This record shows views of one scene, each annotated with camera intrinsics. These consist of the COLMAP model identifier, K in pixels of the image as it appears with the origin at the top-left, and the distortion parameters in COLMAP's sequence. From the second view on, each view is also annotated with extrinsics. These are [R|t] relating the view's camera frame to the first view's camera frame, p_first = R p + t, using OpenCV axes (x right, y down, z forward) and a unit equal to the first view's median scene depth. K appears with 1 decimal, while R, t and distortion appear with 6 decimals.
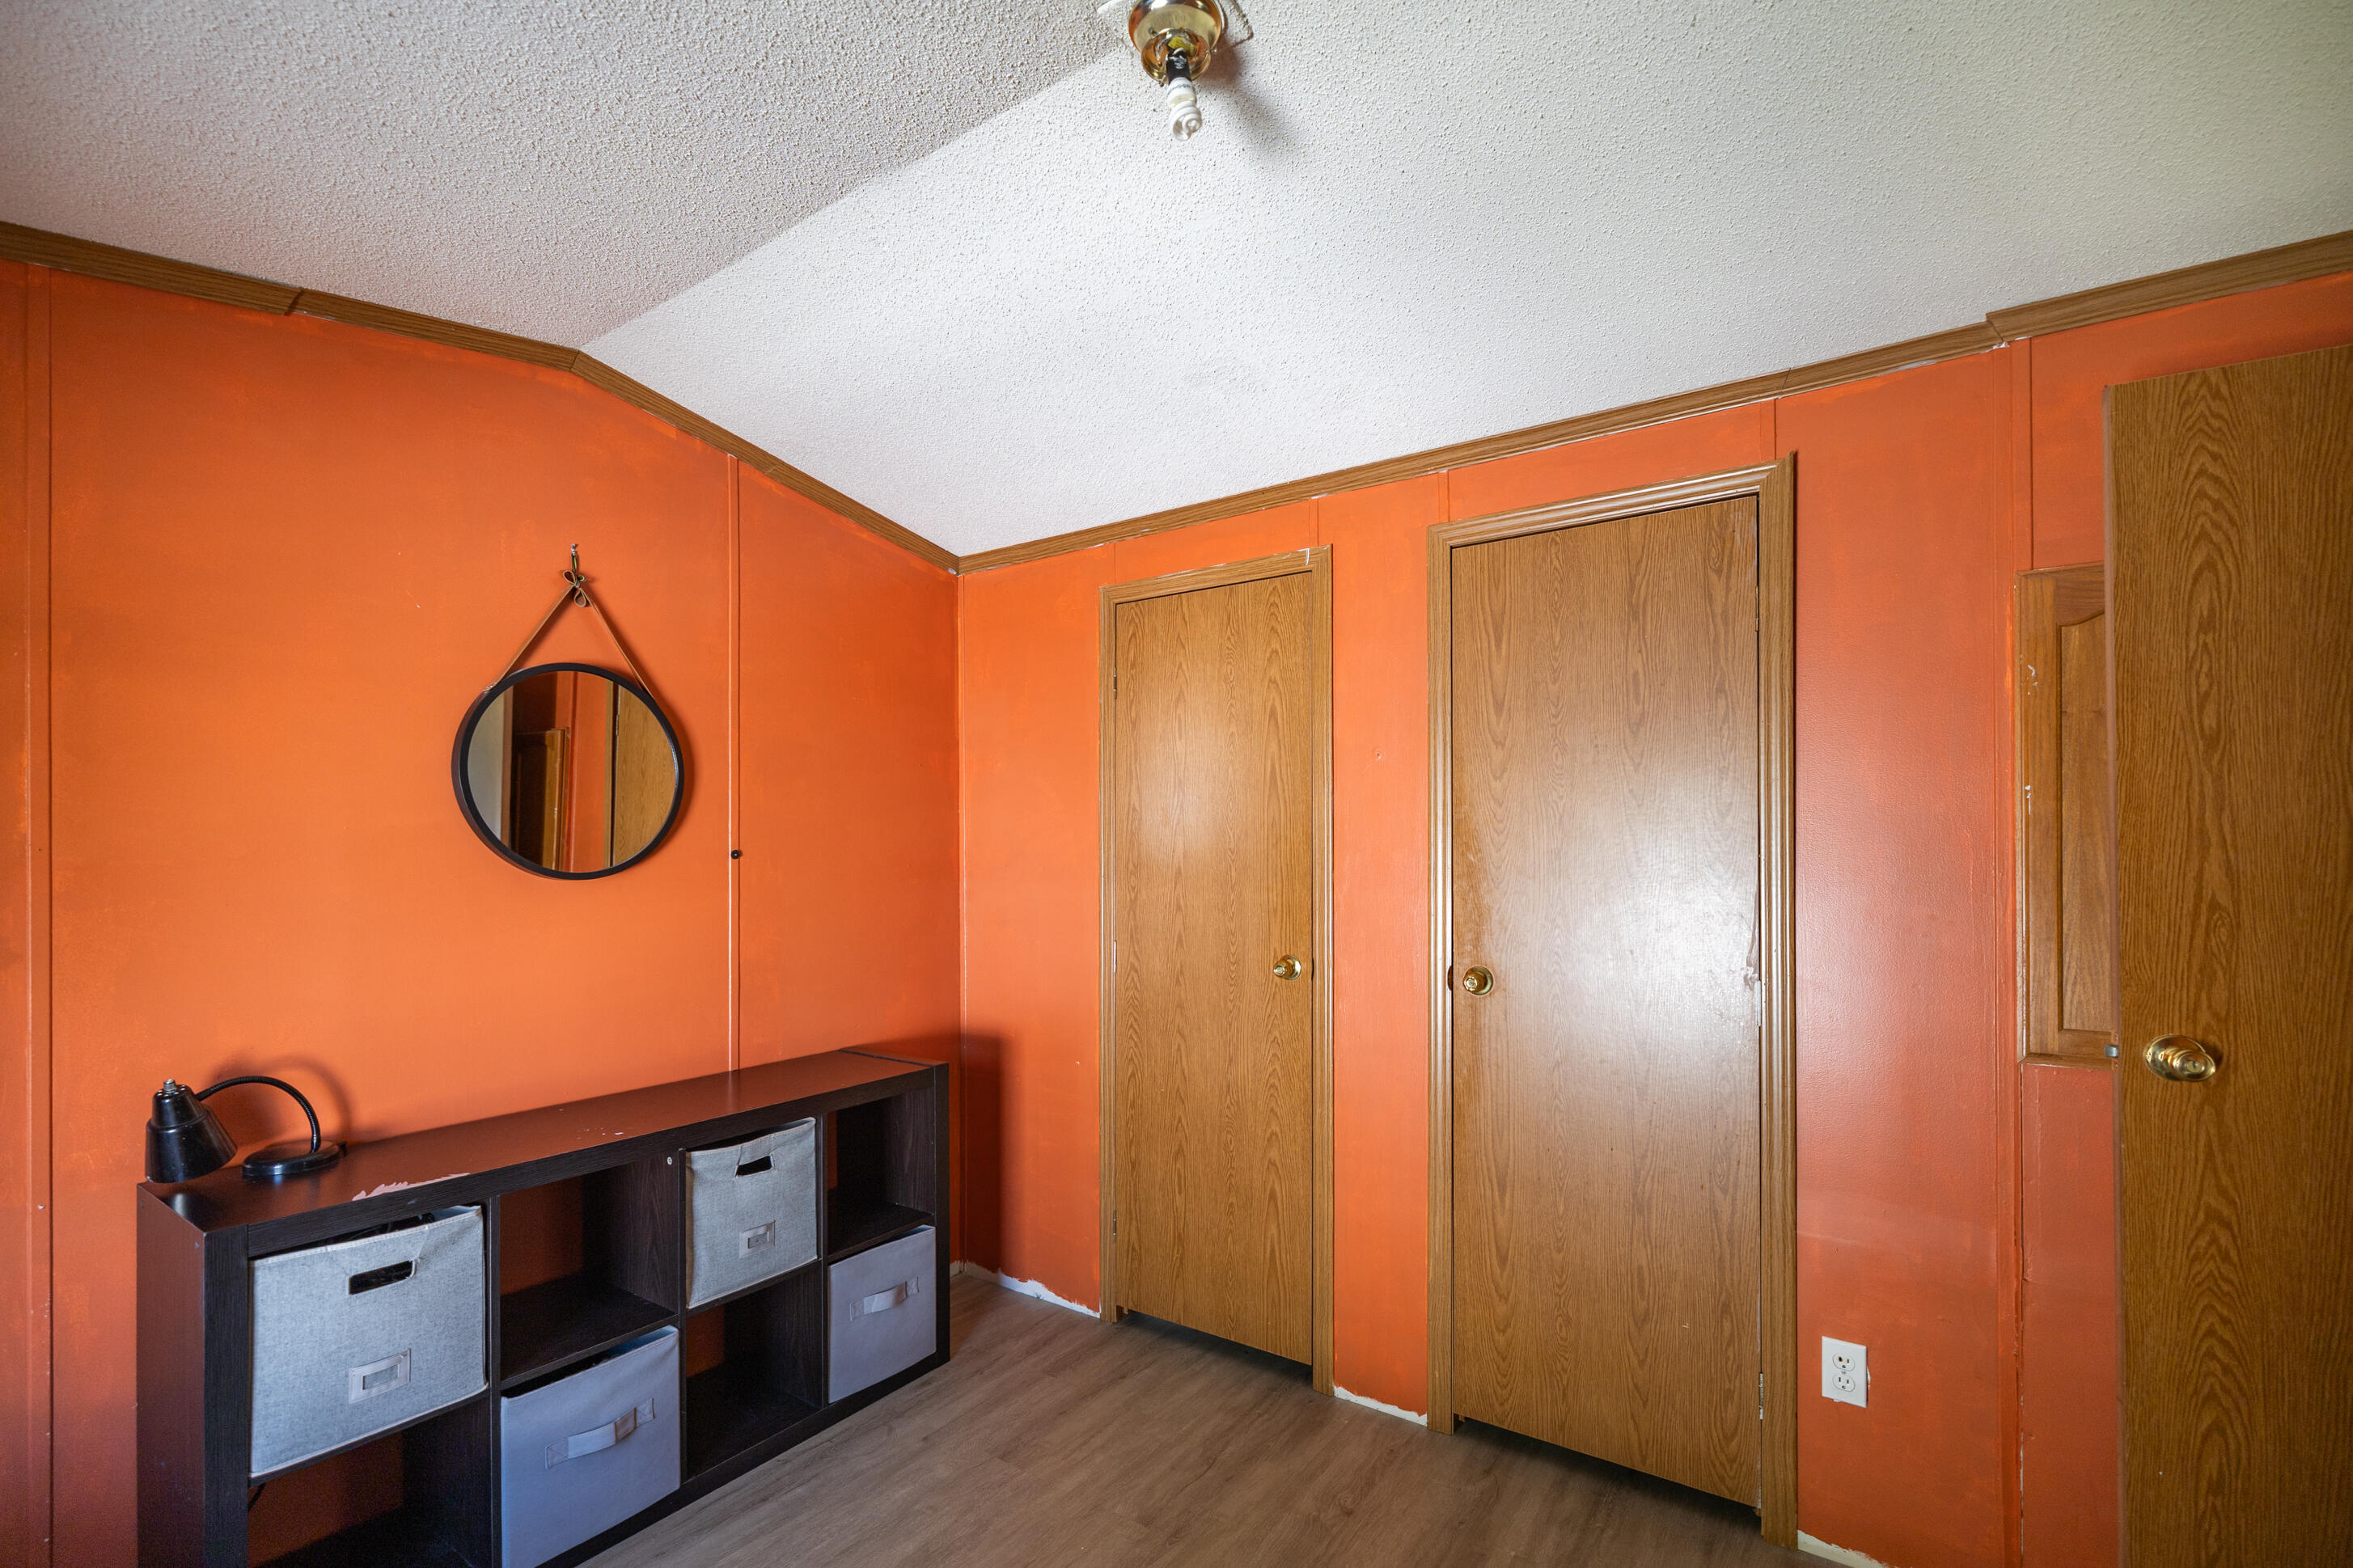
lens RADIAL K [[1037.1, 0, 1159.9], [0, 1037.1, 833.6], [0, 0, 1]] dist [0.002145, 0.000209]
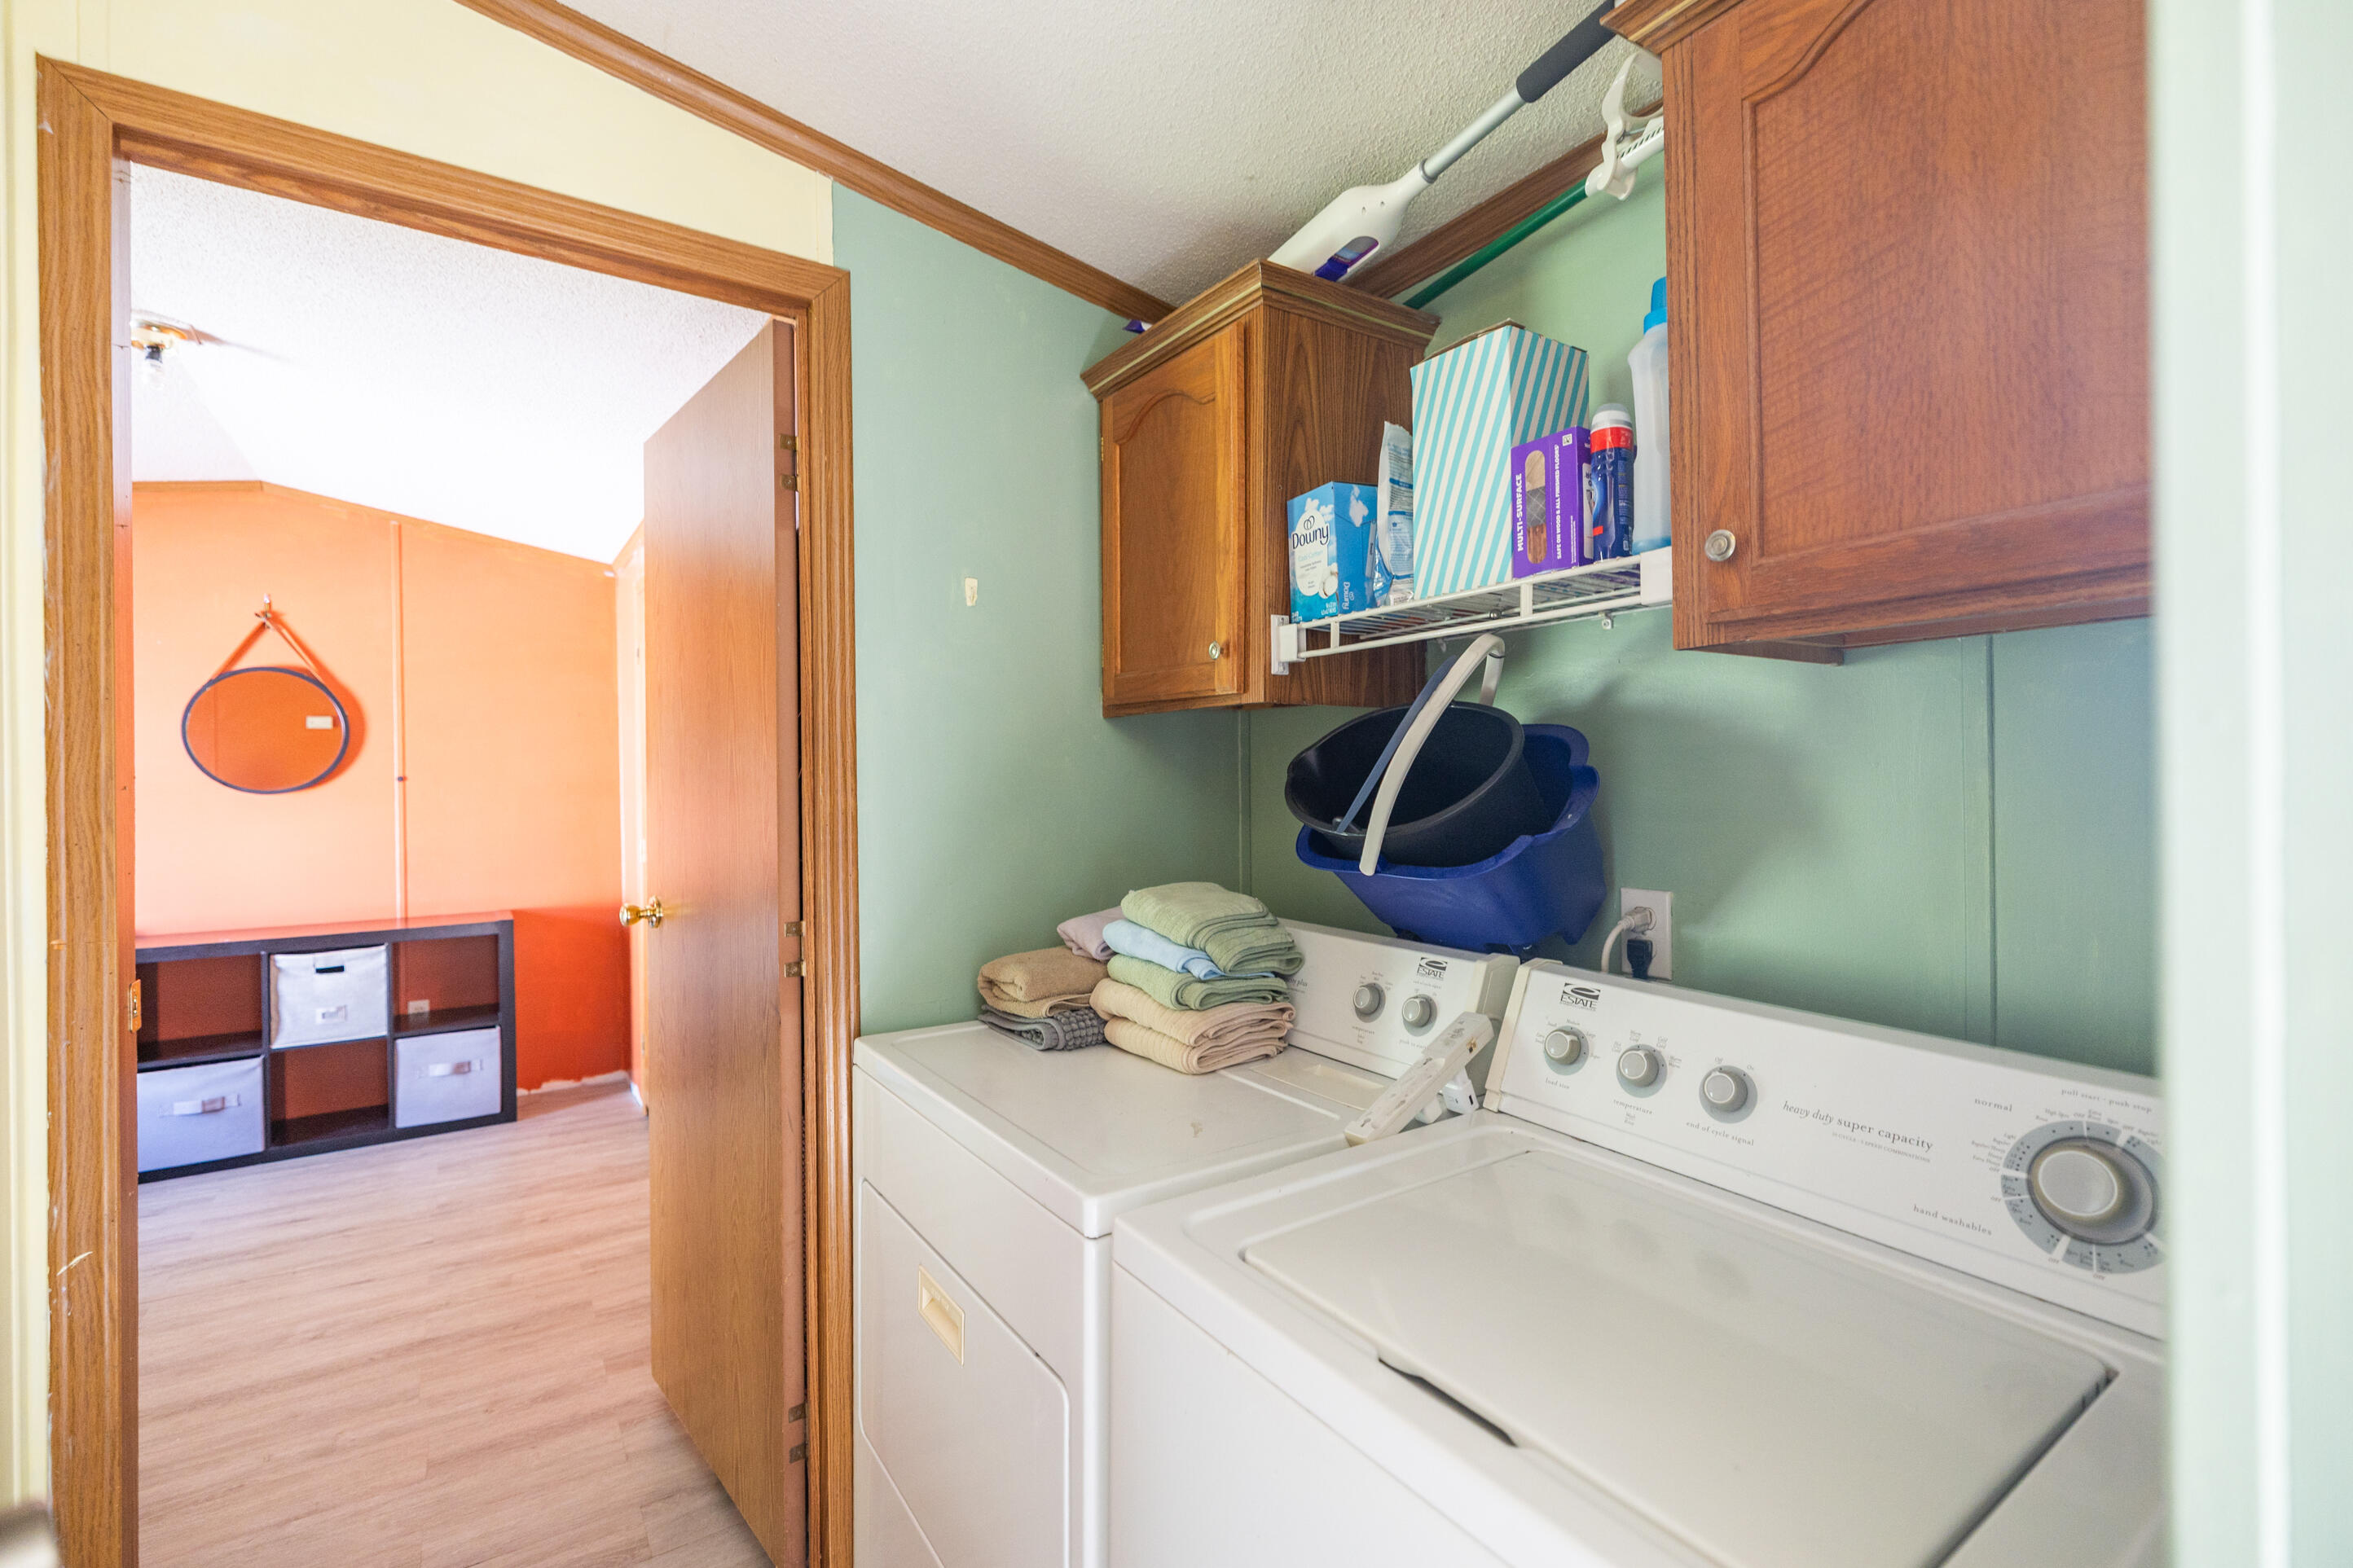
lens RADIAL K [[1038.9, 0, 1175.9], [0, 1038.9, 756.0], [0, 0, 1]] dist [-0.000230, -0.000006]
pose [[0.937440, -0.011860, -0.347944, 1.398494], [0.011359, 0.999929, -0.003480, 0.004927], [0.347960, -0.000690, 0.937509, -0.068528]]
